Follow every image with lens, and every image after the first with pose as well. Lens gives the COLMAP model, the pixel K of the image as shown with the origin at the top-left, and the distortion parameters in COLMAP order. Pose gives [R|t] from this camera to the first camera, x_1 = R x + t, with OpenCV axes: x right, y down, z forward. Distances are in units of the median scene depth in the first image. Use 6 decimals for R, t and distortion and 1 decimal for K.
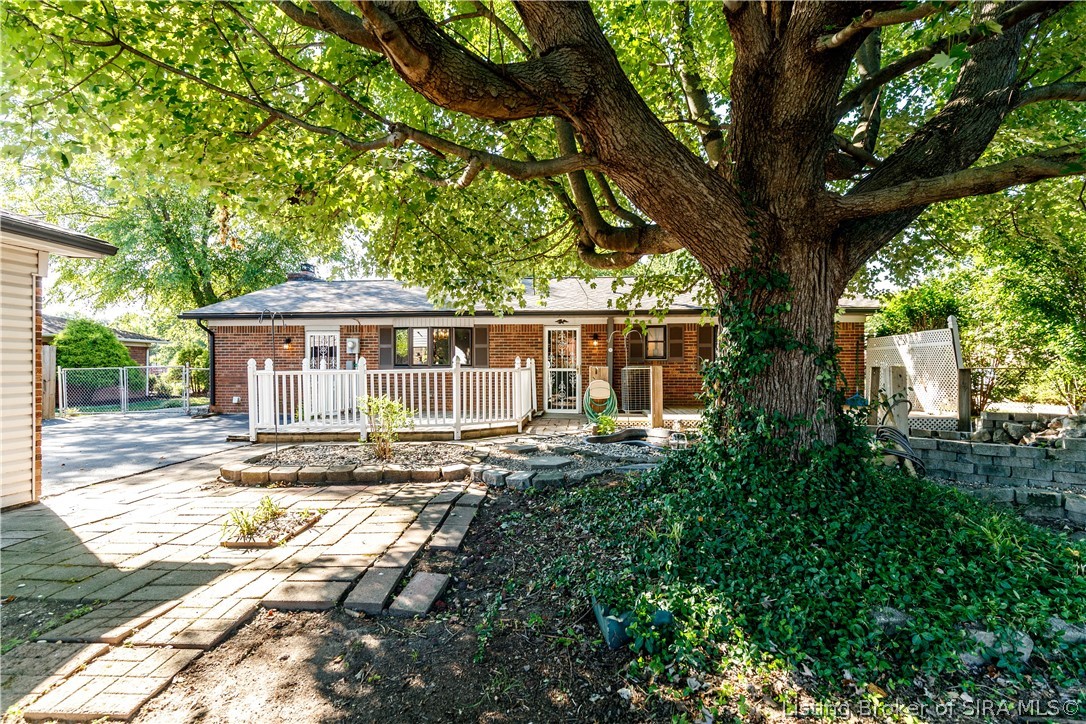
lens RADIAL K [[498.9, 0, 542.6], [0, 498.9, 367.4], [0, 0, 1]] dist [0.007746, -0.000540]
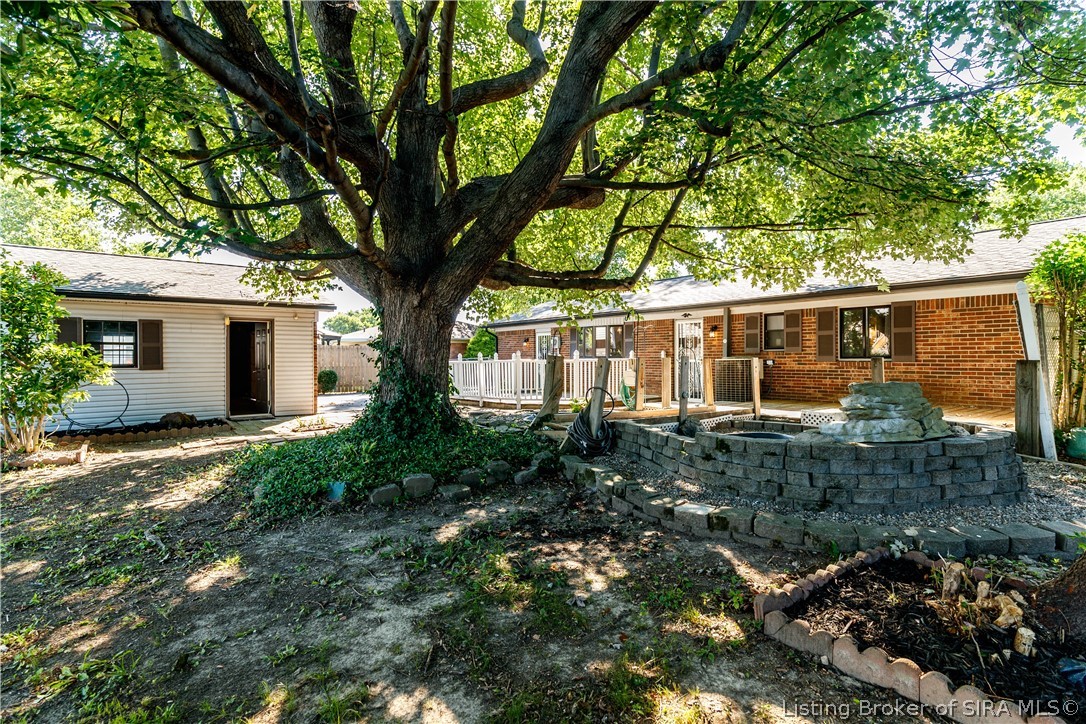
lens RADIAL K [[498.9, 0, 542.1], [0, 498.9, 359.8], [0, 0, 1]] dist [0.007746, -0.000540]
pose [[0.649258, 0.005276, -0.760550, 0.646498], [0.001704, 0.999963, 0.008392, -0.006582], [0.760567, -0.006745, 0.649225, 0.077935]]
